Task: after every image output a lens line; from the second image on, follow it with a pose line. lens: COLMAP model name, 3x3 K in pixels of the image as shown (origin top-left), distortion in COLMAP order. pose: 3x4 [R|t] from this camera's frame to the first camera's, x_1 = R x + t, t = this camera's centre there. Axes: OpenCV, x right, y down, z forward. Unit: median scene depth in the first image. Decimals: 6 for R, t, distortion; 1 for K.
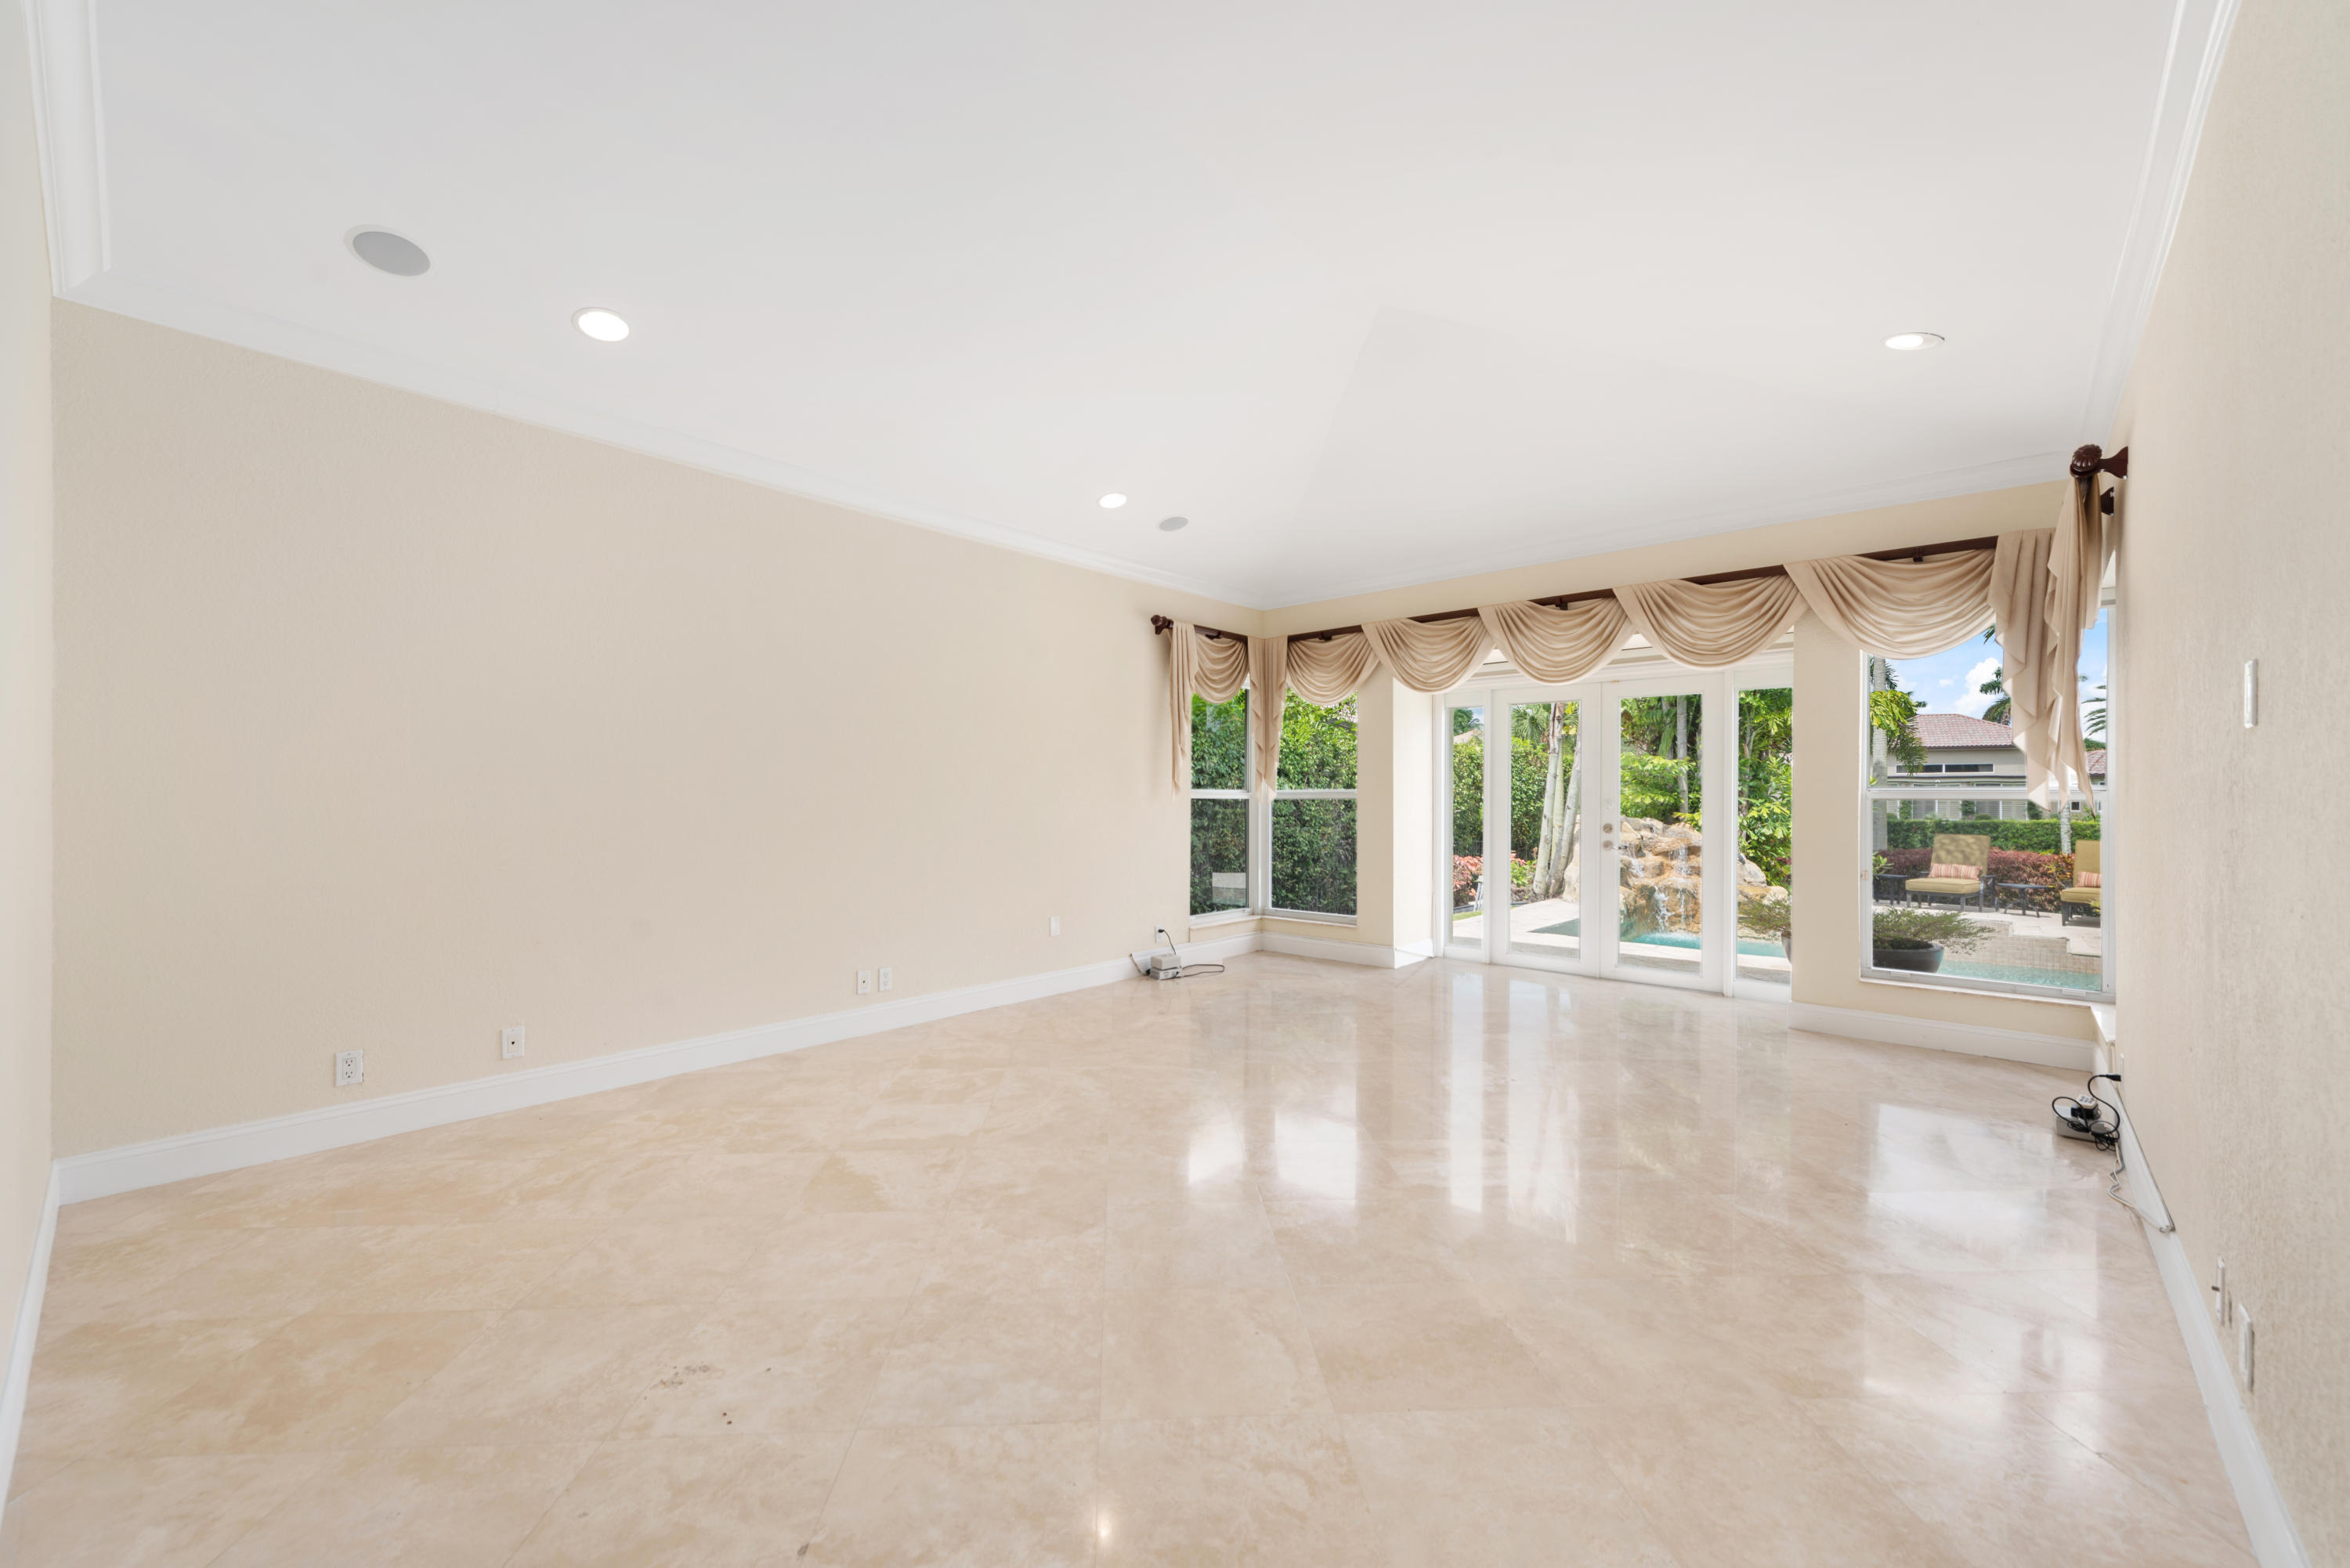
lens RADIAL K [[924.9, 0, 1158.2], [0, 924.9, 813.9], [0, 0, 1]] dist [0.014377, -0.004081]
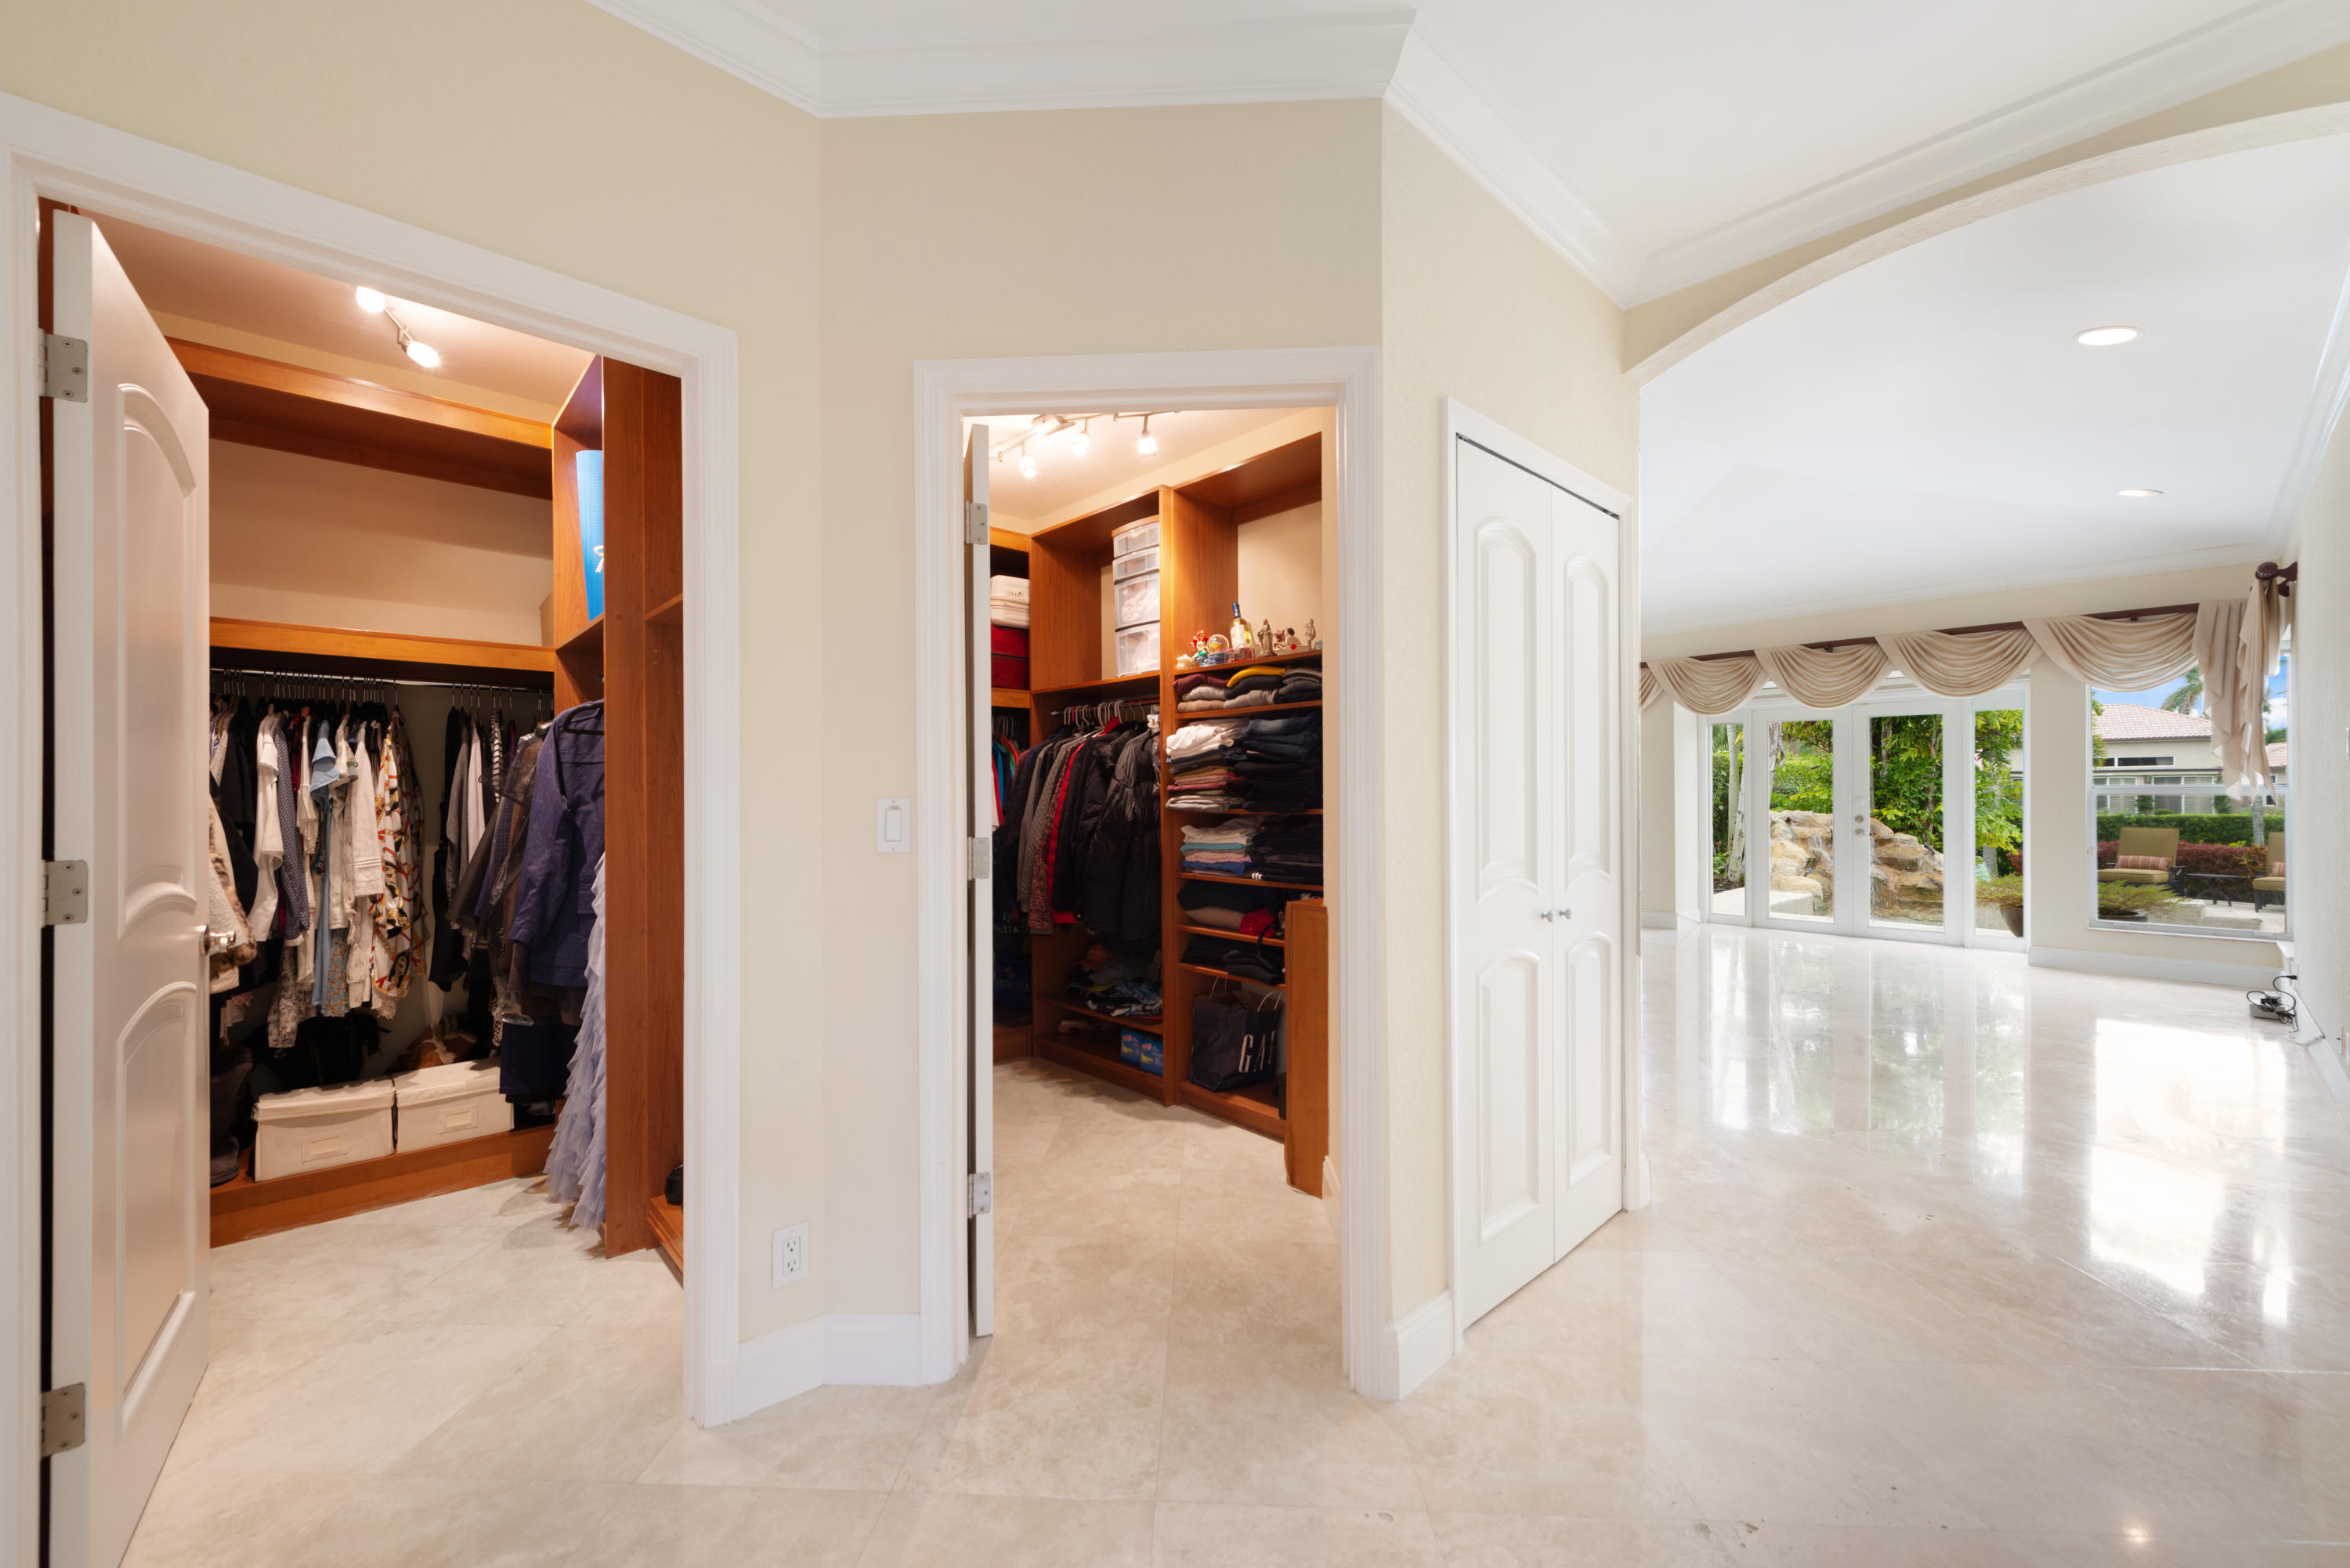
lens RADIAL K [[924.9, 0, 1158.2], [0, 924.9, 813.9], [0, 0, 1]] dist [0.014377, -0.004081]
pose [[0.995426, -0.007605, -0.095228, -0.386620], [0.007267, 0.999966, -0.003897, 0.007174], [0.095254, 0.003187, 0.995448, -0.402189]]
